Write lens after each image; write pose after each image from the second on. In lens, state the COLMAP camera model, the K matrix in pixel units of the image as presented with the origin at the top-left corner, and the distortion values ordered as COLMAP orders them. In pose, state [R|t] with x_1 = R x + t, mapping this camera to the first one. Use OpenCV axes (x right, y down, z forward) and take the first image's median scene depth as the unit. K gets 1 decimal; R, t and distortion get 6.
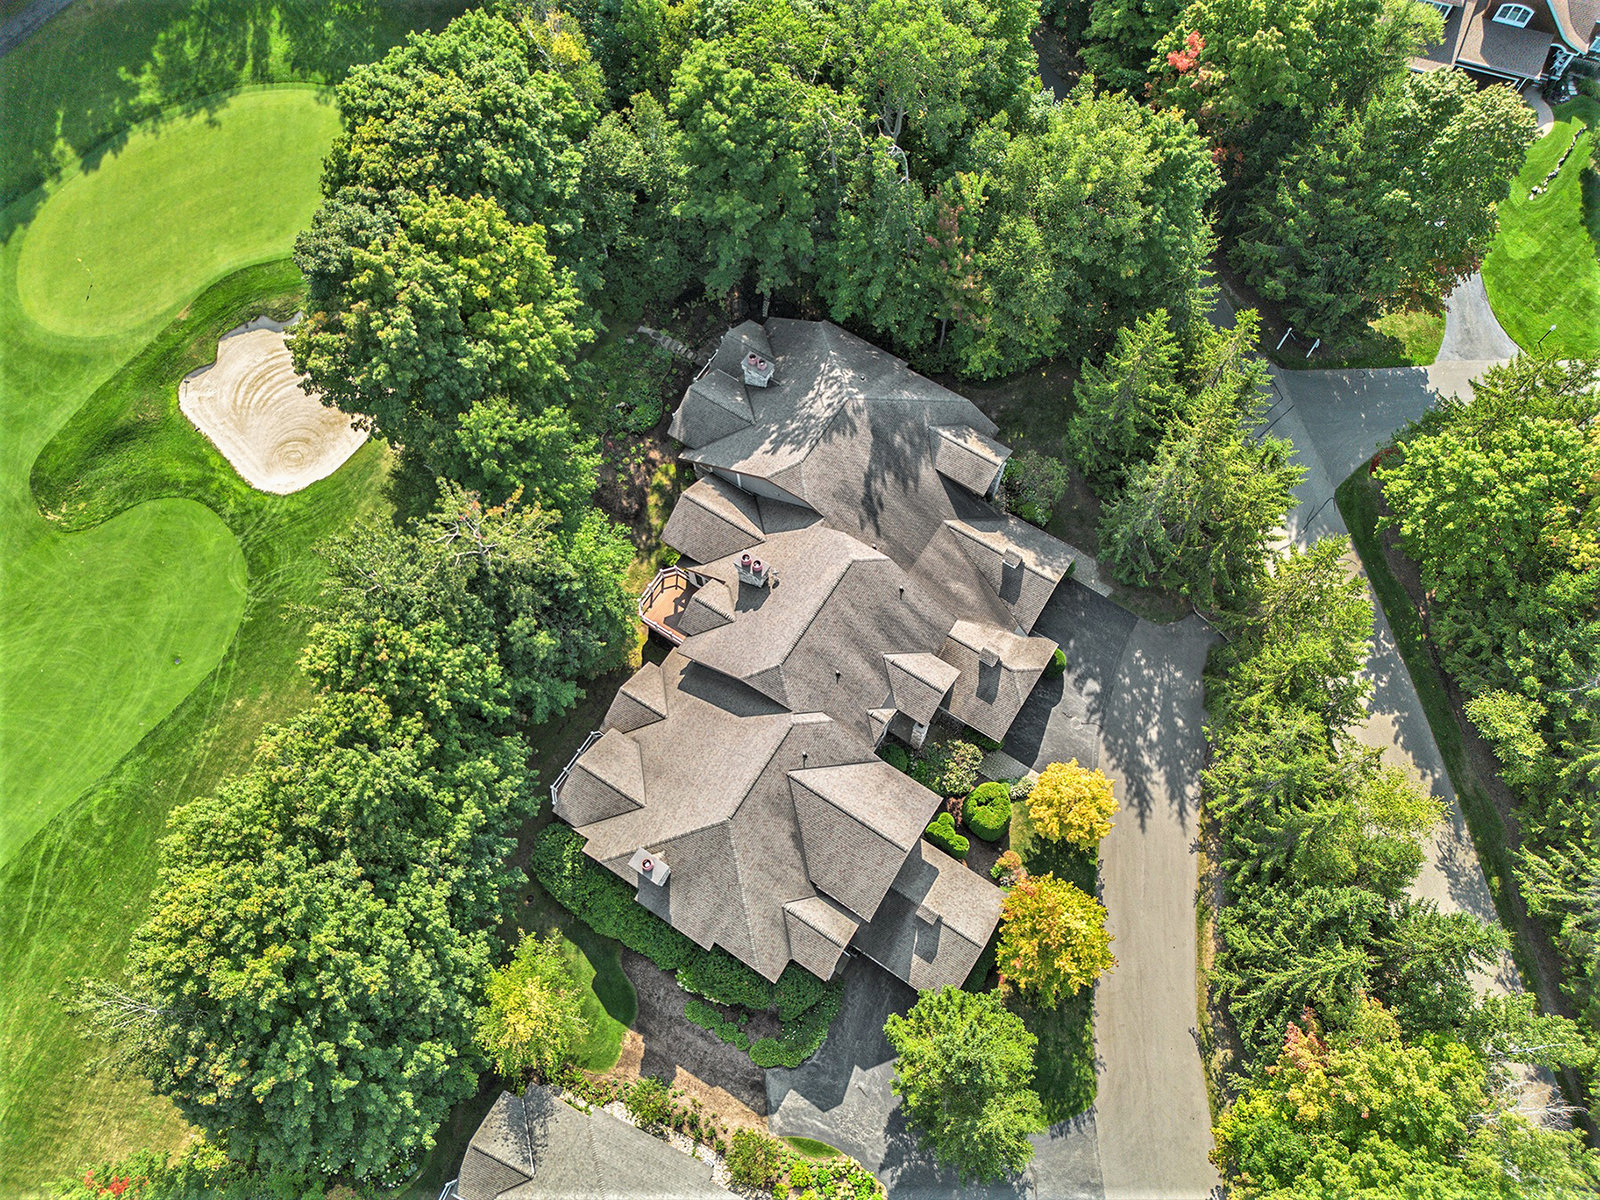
lens RADIAL K [[1145.8, 0, 796.5], [0, 1145.8, 583.0], [0, 0, 1]] dist [0.060682, -0.063075]
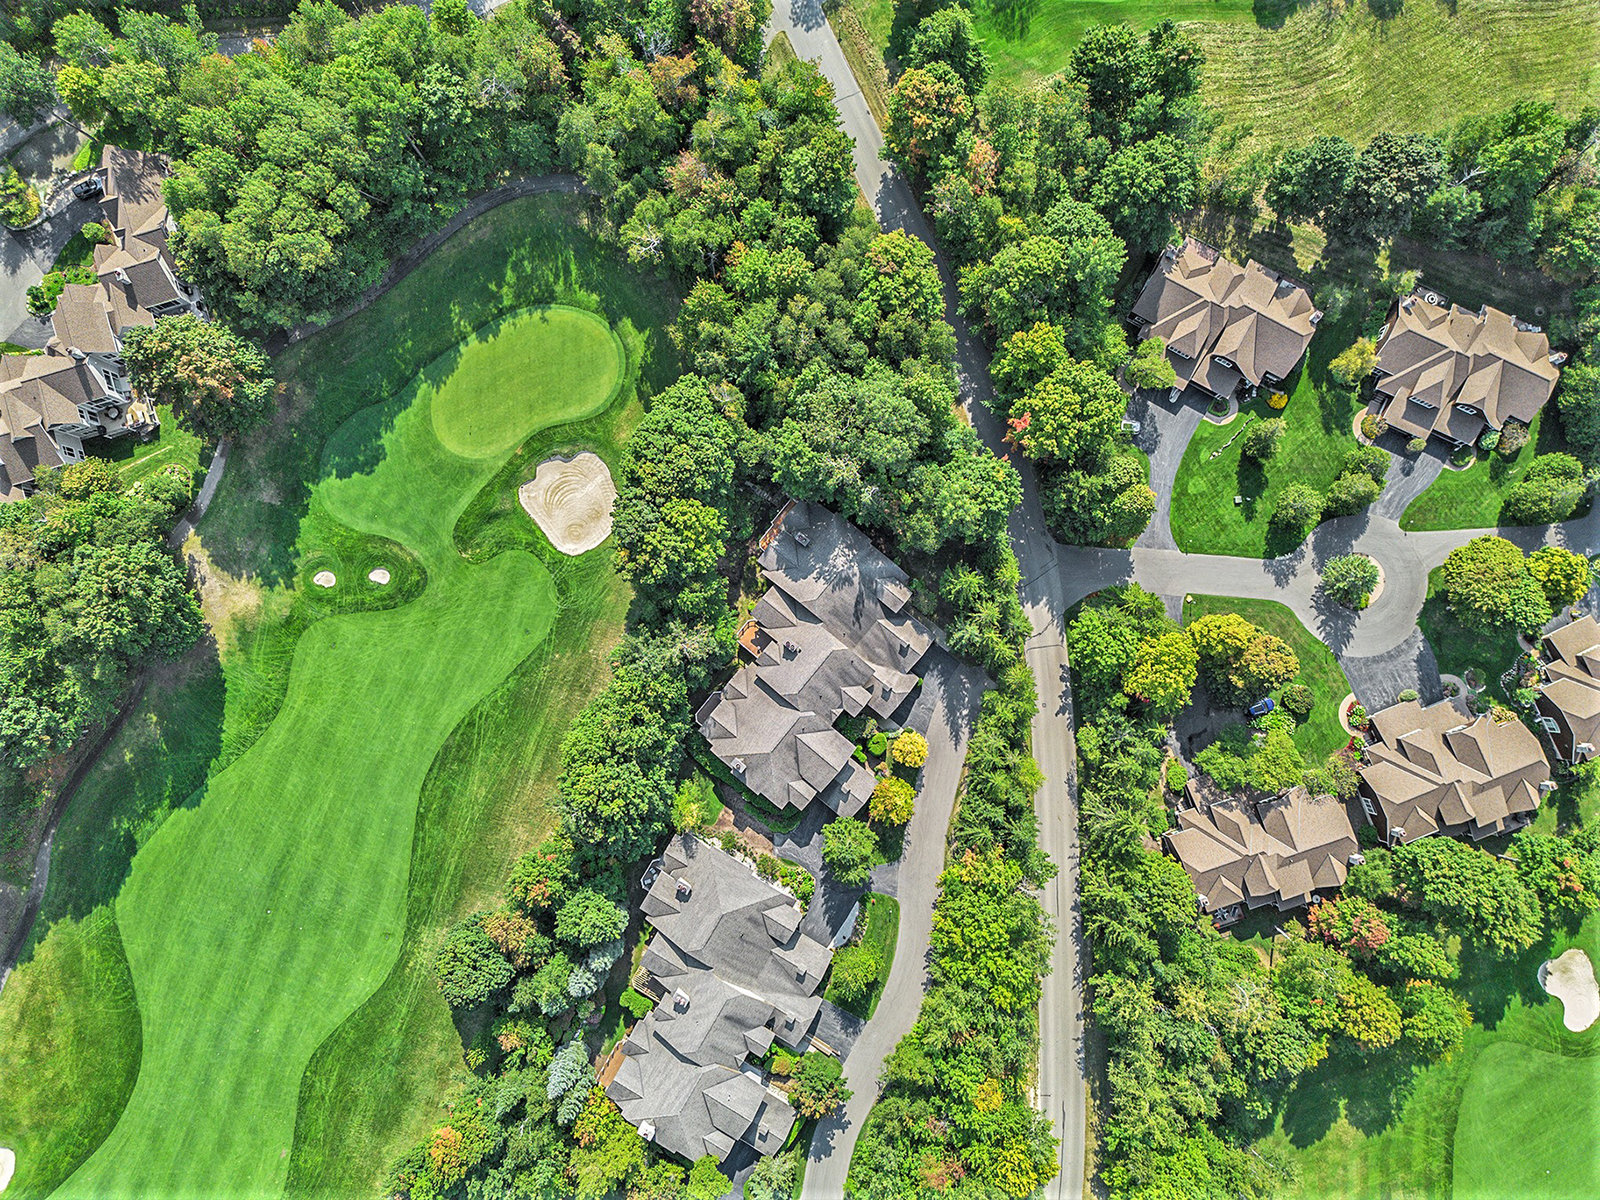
lens RADIAL K [[1145.8, 0, 801.5], [0, 1145.8, 602.5], [0, 0, 1]] dist [0.060682, -0.063075]
pose [[0.993571, 0.111381, 0.020277, -0.076558], [-0.111720, 0.935646, 0.334791, -0.921595], [0.018318, -0.334904, 0.942074, -1.228703]]
